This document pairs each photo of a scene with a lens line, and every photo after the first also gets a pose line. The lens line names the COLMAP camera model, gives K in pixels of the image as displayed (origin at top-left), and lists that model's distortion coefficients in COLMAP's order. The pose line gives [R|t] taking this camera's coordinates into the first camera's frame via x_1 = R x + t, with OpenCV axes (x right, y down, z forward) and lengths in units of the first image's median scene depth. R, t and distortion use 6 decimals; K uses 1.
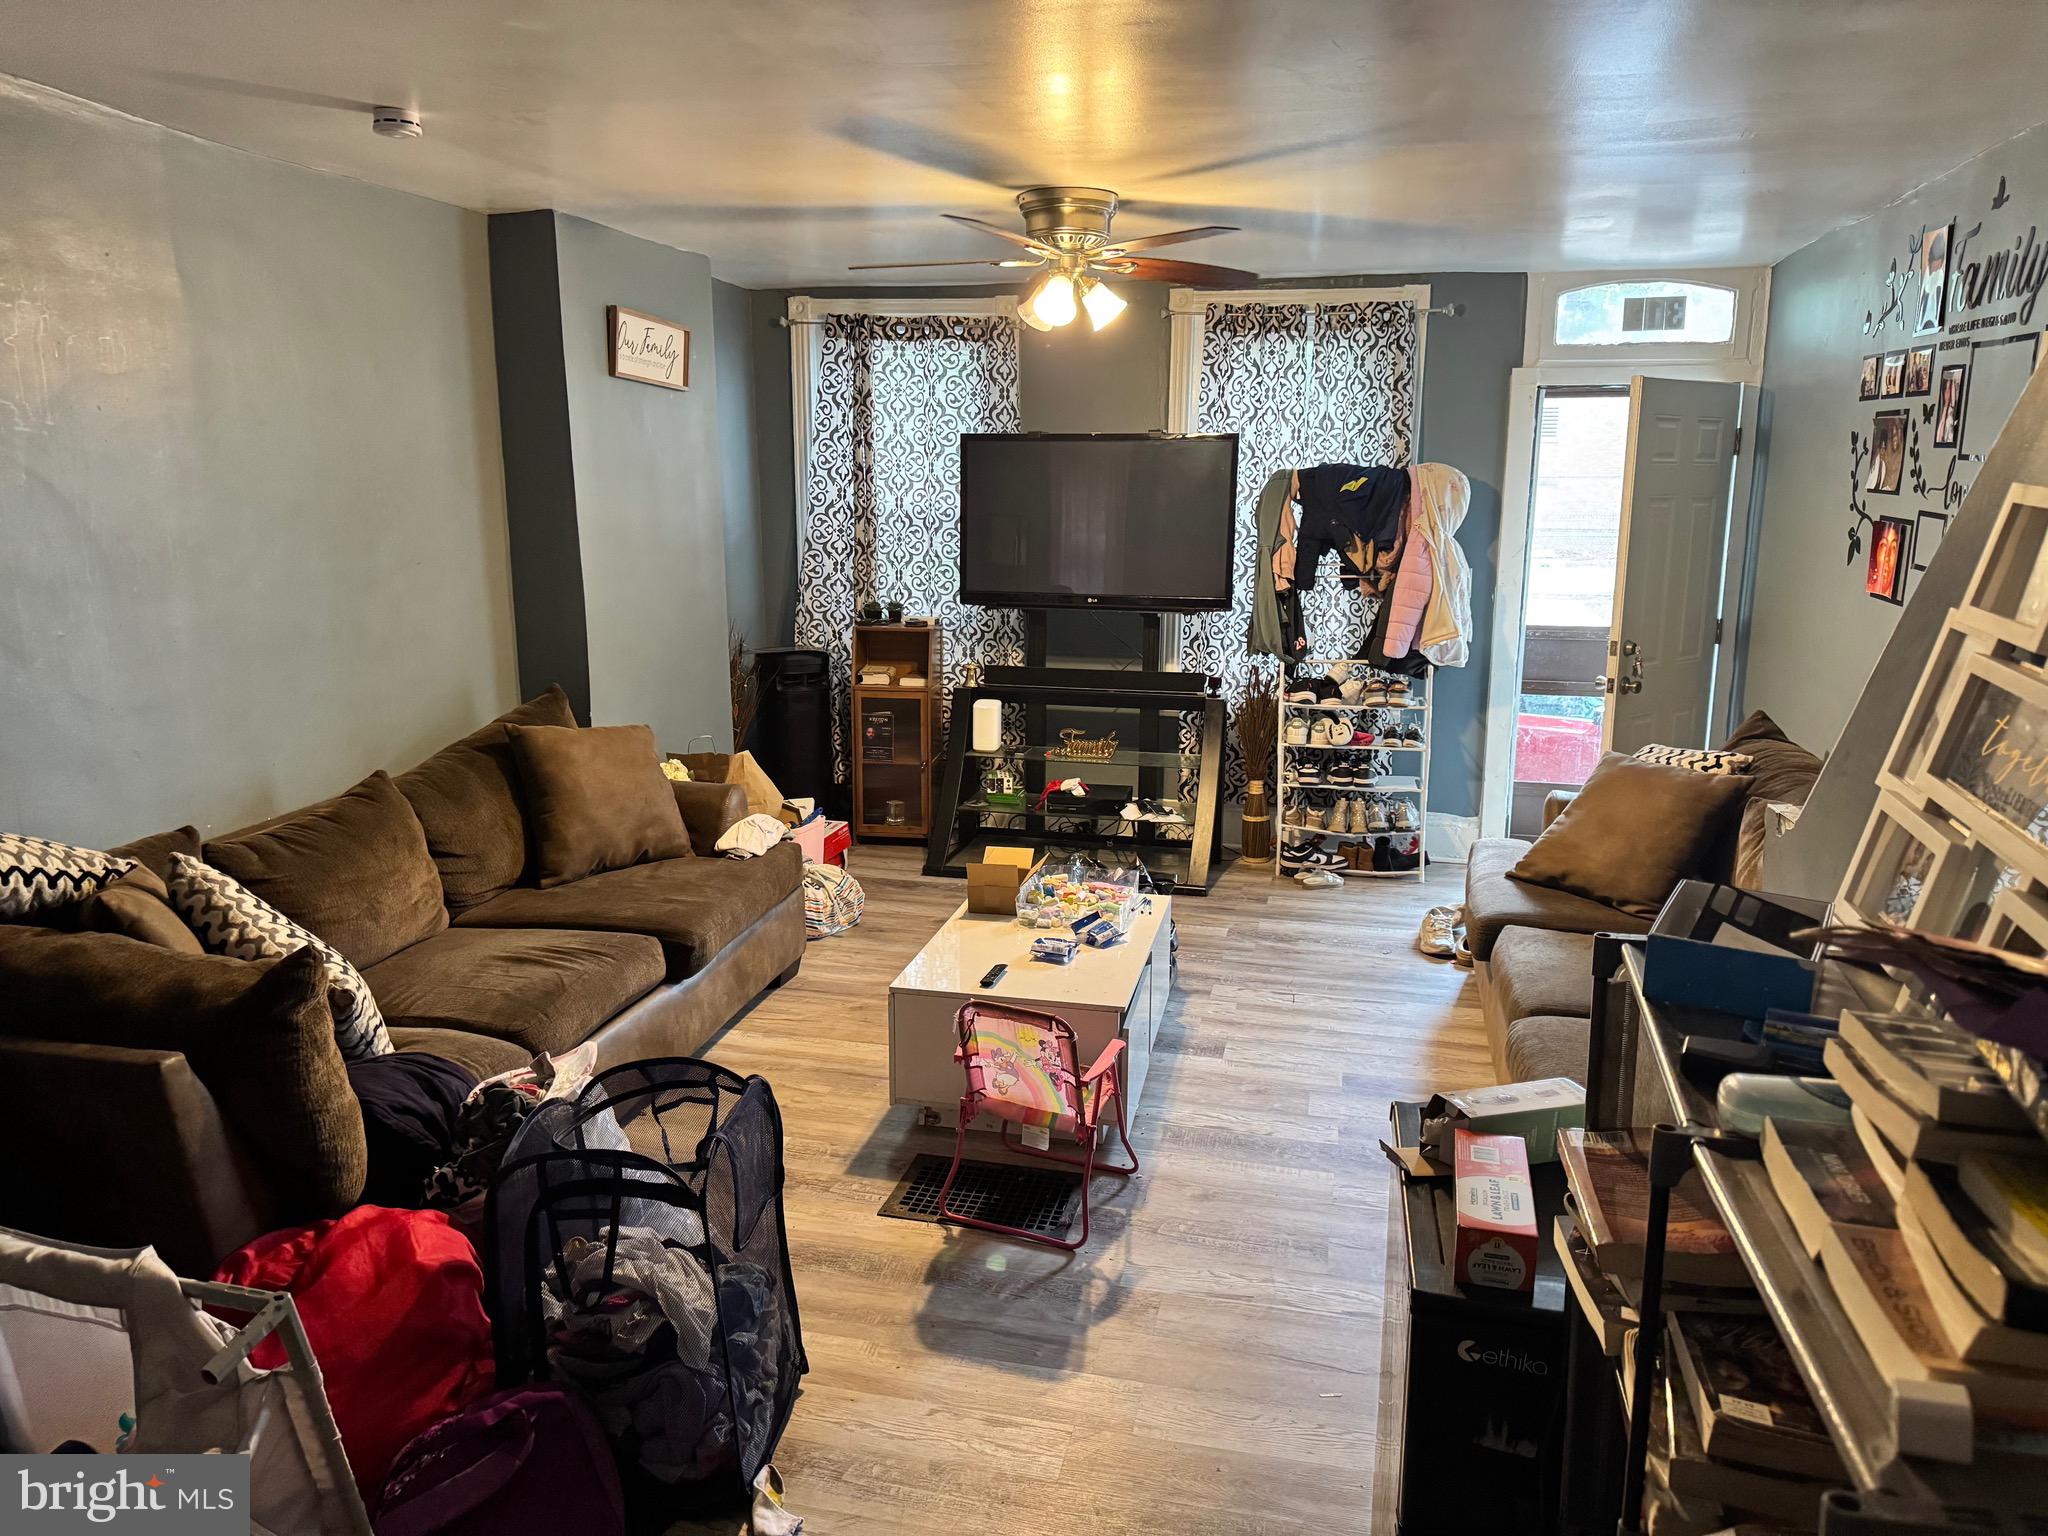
lens RADIAL K [[1425.3, 0, 1019.8], [0, 1425.3, 762.3], [0, 0, 1]] dist [0.001239, 0.000118]
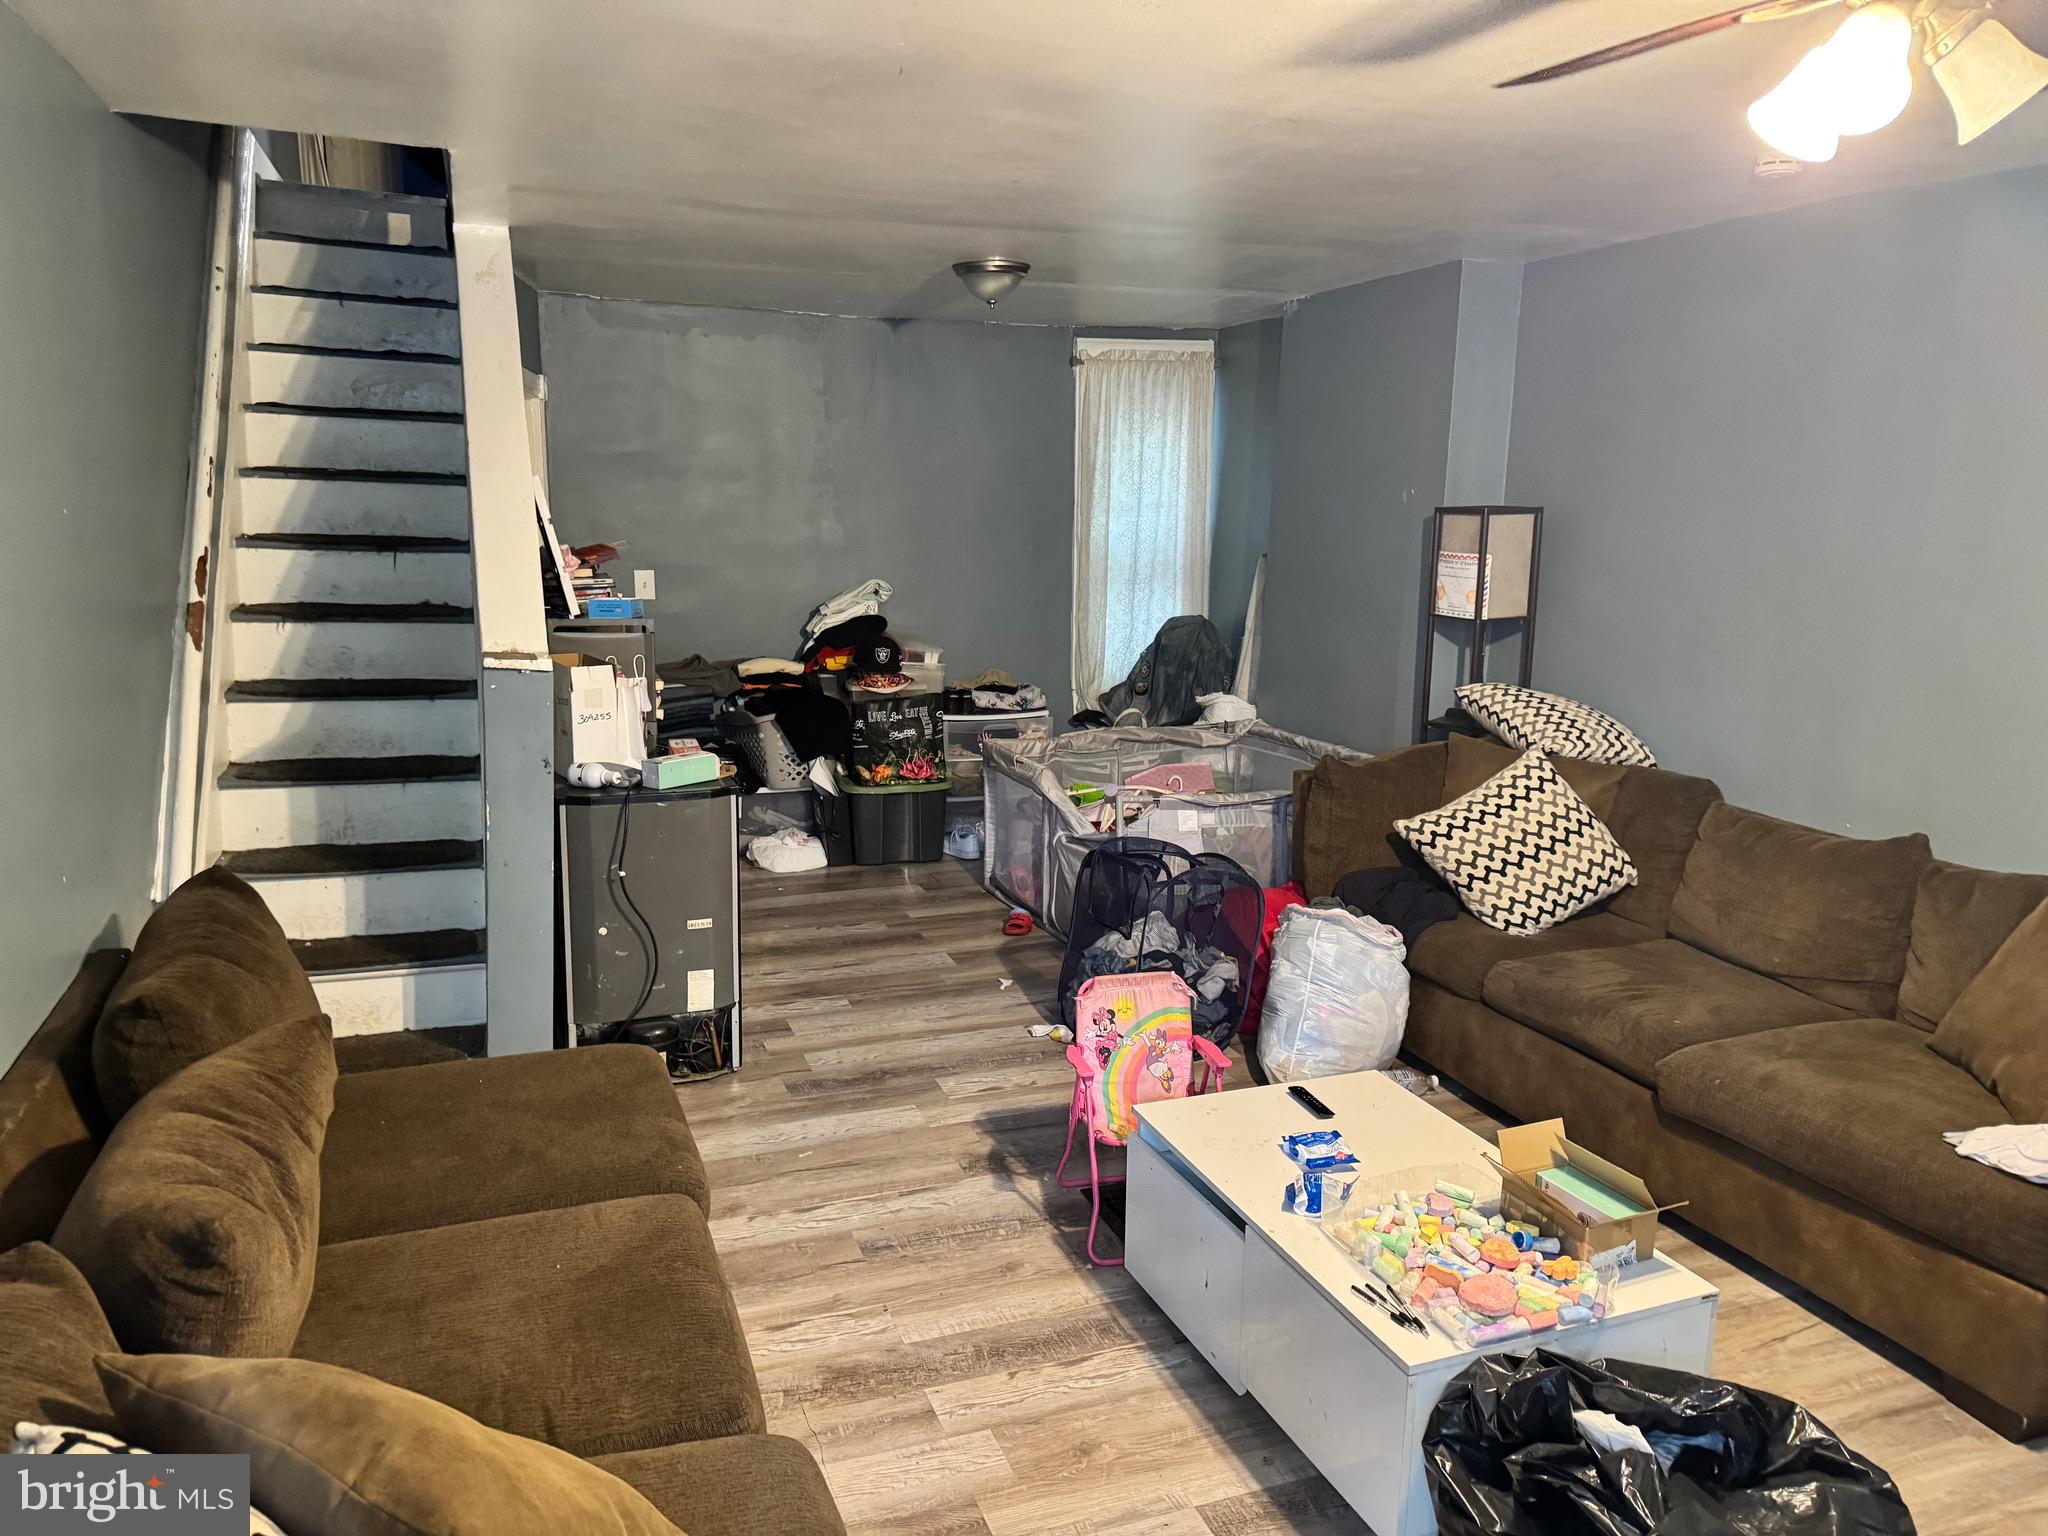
lens RADIAL K [[1425.3, 0, 1025.3], [0, 1425.3, 766.0], [0, 0, 1]] dist [0.001239, 0.000118]
pose [[-0.830475, 0.094189, -0.549035, 0.682059], [-0.124171, 0.929503, 0.347283, -0.368395], [0.543040, 0.356584, -0.760233, 1.806348]]
